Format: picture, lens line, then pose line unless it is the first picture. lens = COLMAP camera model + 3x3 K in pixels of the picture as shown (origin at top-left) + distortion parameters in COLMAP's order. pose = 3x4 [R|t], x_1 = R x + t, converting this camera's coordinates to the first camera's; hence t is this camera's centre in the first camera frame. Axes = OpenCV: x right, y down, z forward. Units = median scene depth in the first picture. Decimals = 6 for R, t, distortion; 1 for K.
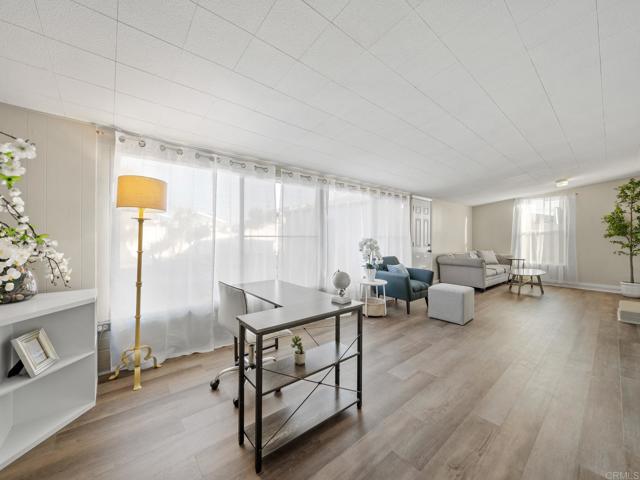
lens RADIAL K [[240.3, 0, 312.0], [0, 240.3, 234.6], [0, 0, 1]] dist [-0.001134, -0.000093]
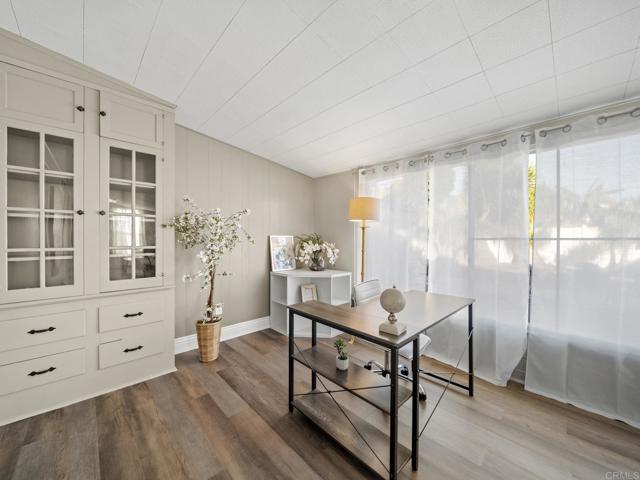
lens RADIAL K [[252.0, 0, 320.0], [0, 252.0, 240.0], [0, 0, 1]] dist [-0.000368, -0.000066]
pose [[0.088263, -0.000915, -0.996097, 0.700177], [0.008298, 0.999966, -0.000183, 0.006424], [0.996063, -0.008250, 0.088268, 0.597082]]
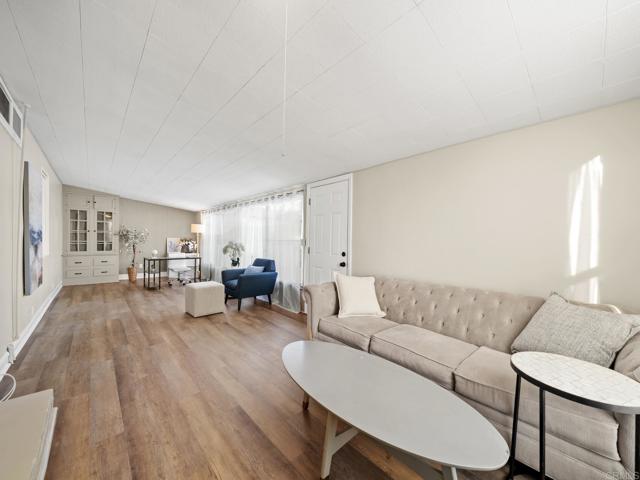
lens RADIAL K [[258.7, 0, 322.3], [0, 258.7, 244.7], [0, 0, 1]] dist [0.001095, 0.000133]
pose [[0.079607, 0.008416, -0.996791, 1.616796], [0.000737, 0.999964, 0.008501, 0.021659], [0.996826, -0.001411, 0.079598, 1.290098]]
